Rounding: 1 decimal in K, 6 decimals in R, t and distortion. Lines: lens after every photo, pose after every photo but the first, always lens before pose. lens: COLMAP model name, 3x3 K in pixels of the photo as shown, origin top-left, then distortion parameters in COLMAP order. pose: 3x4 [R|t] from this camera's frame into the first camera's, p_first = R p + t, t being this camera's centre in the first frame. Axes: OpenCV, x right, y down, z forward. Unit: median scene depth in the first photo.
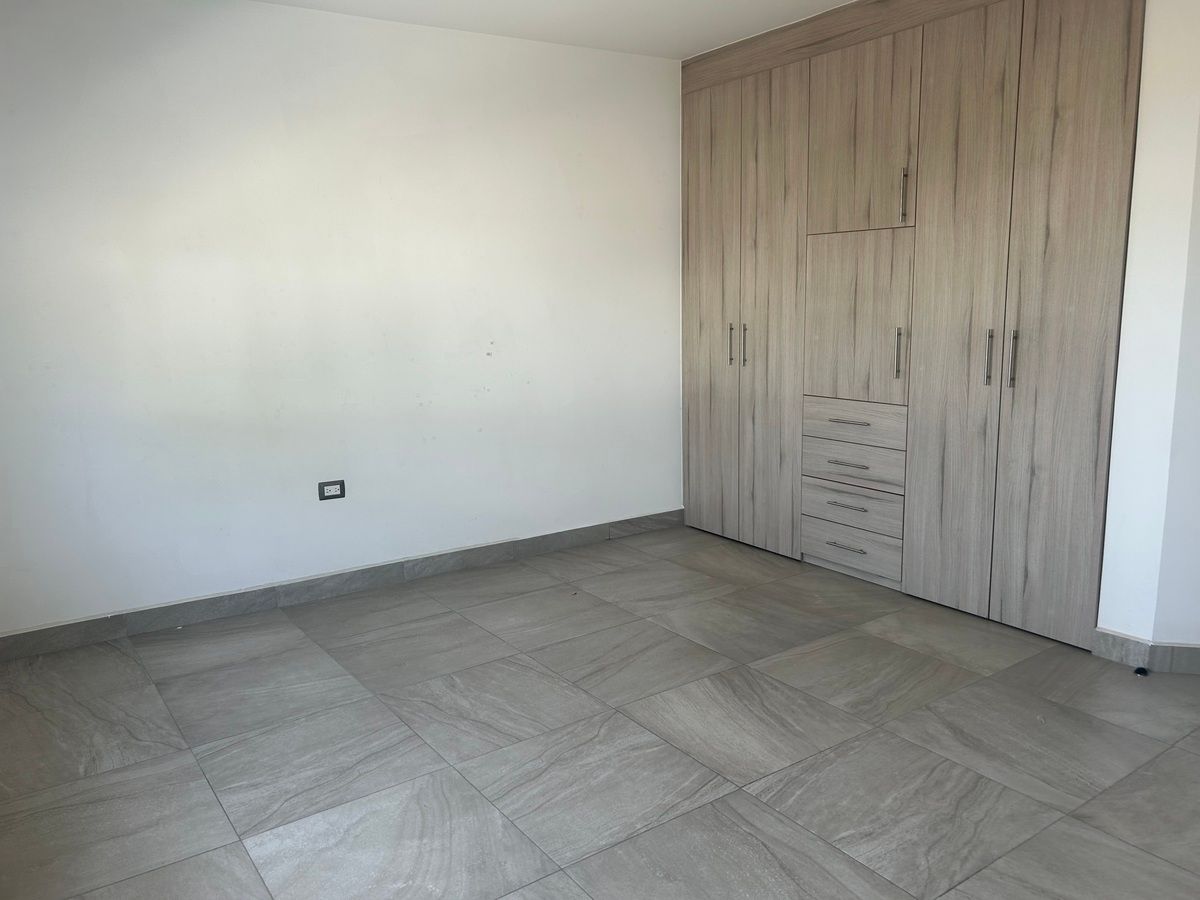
lens RADIAL K [[912.7, 0, 600.0], [0, 912.7, 450.0], [0, 0, 1]] dist [0.023611, -0.003417]
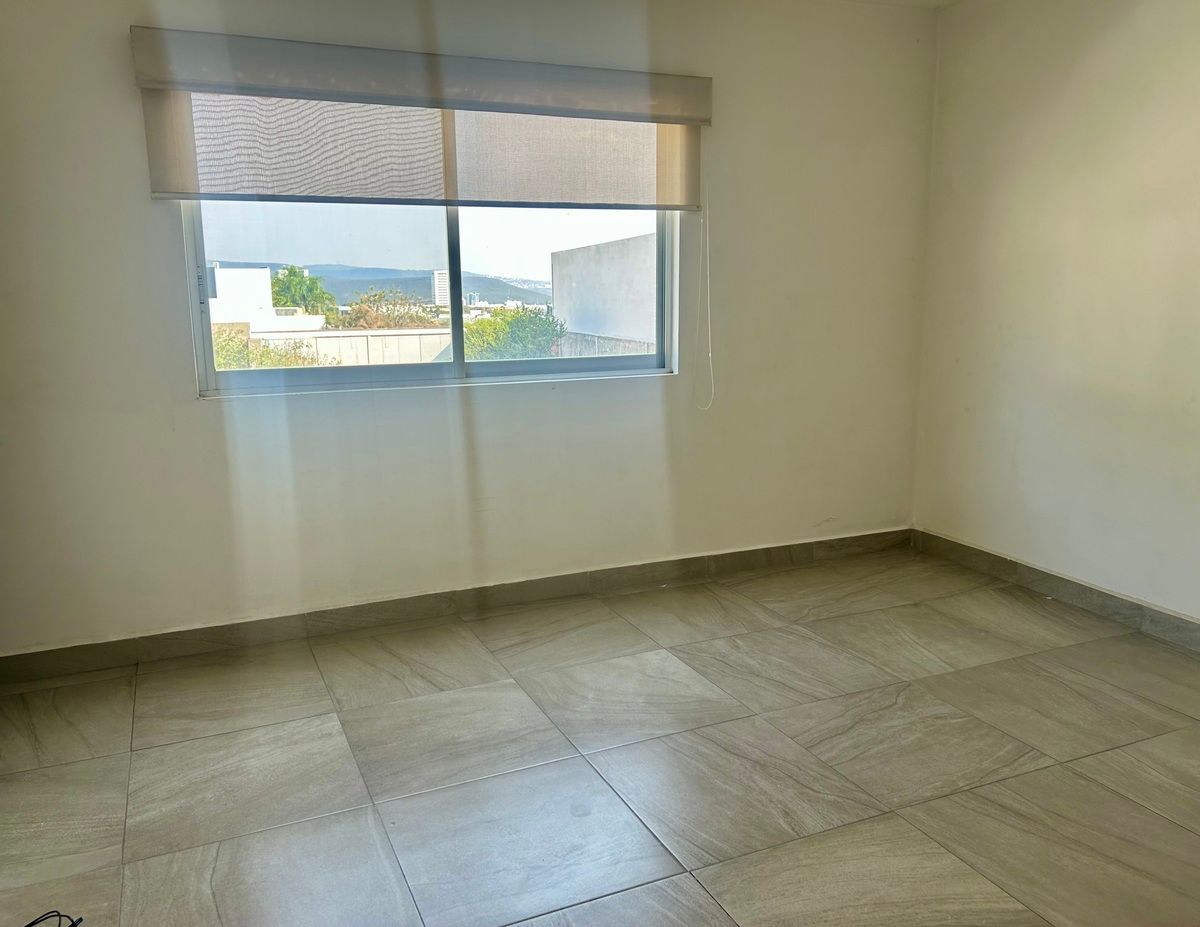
lens RADIAL K [[952.2, 0, 600.0], [0, 952.2, 463.5], [0, 0, 1]] dist [0.087024, -0.001300]
pose [[-0.196318, 0.201879, -0.959533, 0.824536], [-0.155449, 0.959793, 0.233738, -0.156556], [0.968140, 0.195045, -0.157043, 0.873654]]
